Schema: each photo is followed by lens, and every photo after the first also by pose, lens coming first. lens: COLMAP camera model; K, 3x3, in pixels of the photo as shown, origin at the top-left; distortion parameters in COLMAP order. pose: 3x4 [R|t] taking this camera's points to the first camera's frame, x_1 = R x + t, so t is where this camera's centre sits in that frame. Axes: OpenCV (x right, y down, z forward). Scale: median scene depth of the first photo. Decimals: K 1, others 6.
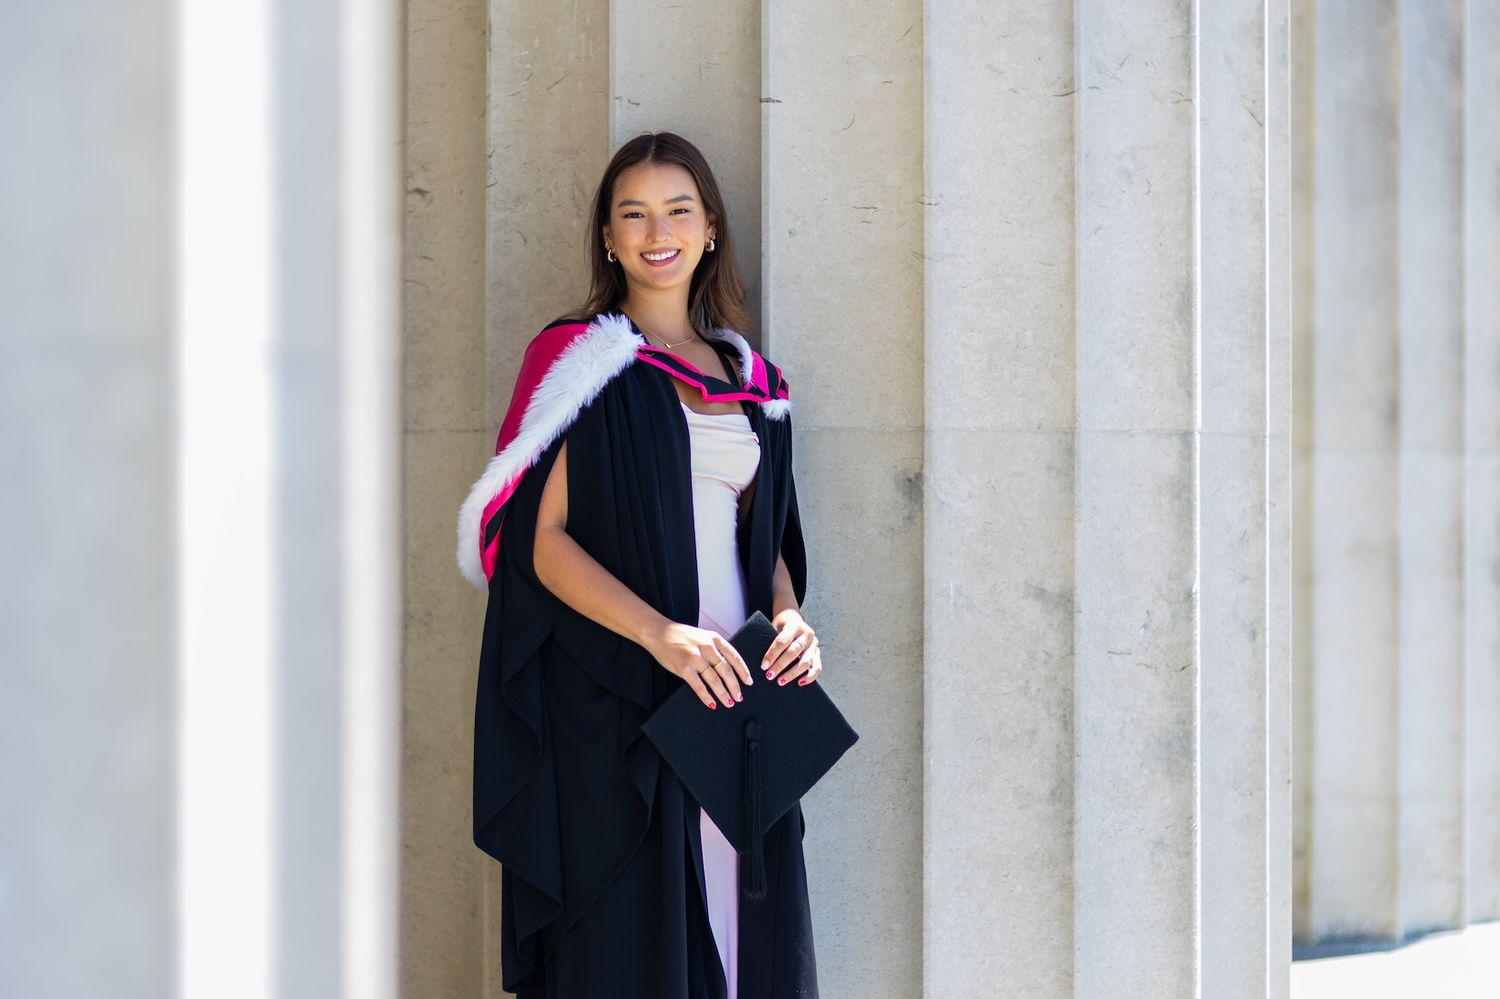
lens RADIAL K [[3811.0, 0, 748.0], [0, 3811.0, 502.4], [0, 0, 1]] dist [0.001587, 0.000000]
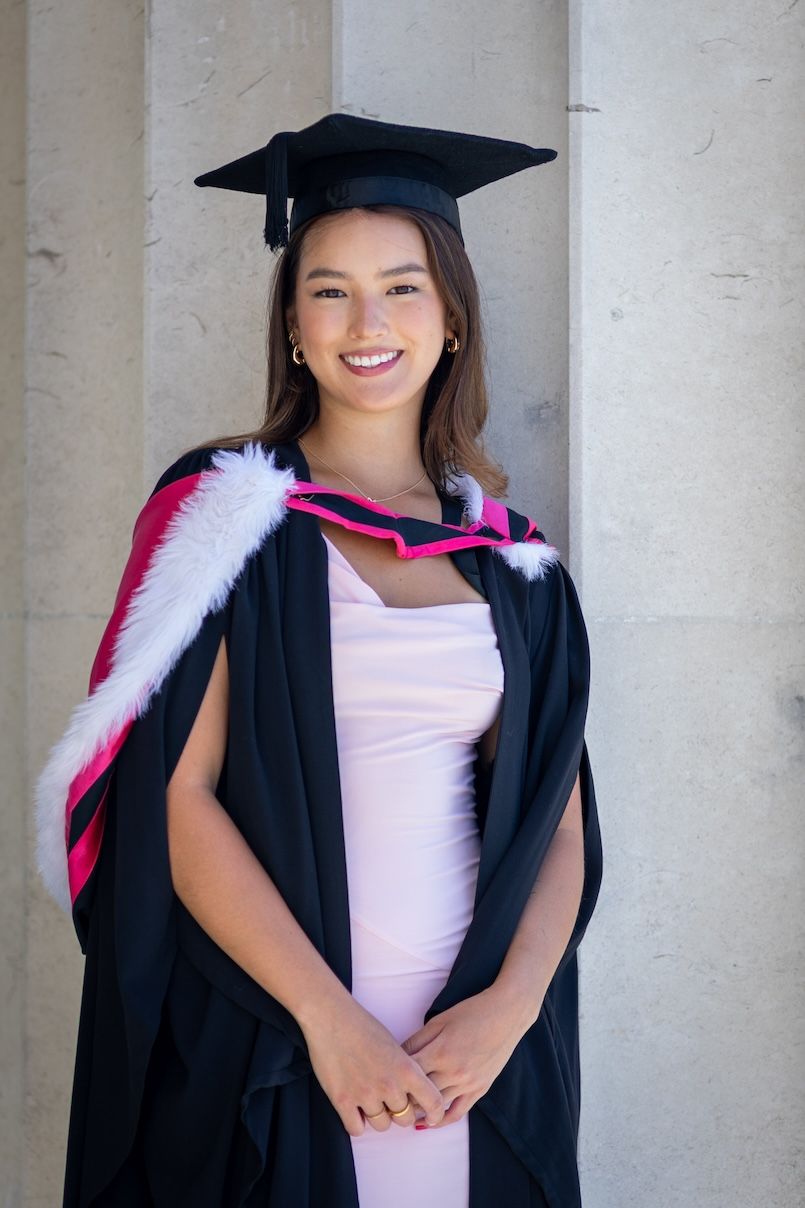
lens RADIAL K [[3069.1, 0, 404.3], [0, 3069.1, 604.6], [0, 0, 1]] dist [0.001587, 0.000000]
pose [[0.999919, -0.000118, -0.012735, -0.017466], [0.000327, 0.999865, 0.016414, -0.029859], [0.012732, -0.016417, 0.999784, 0.473978]]
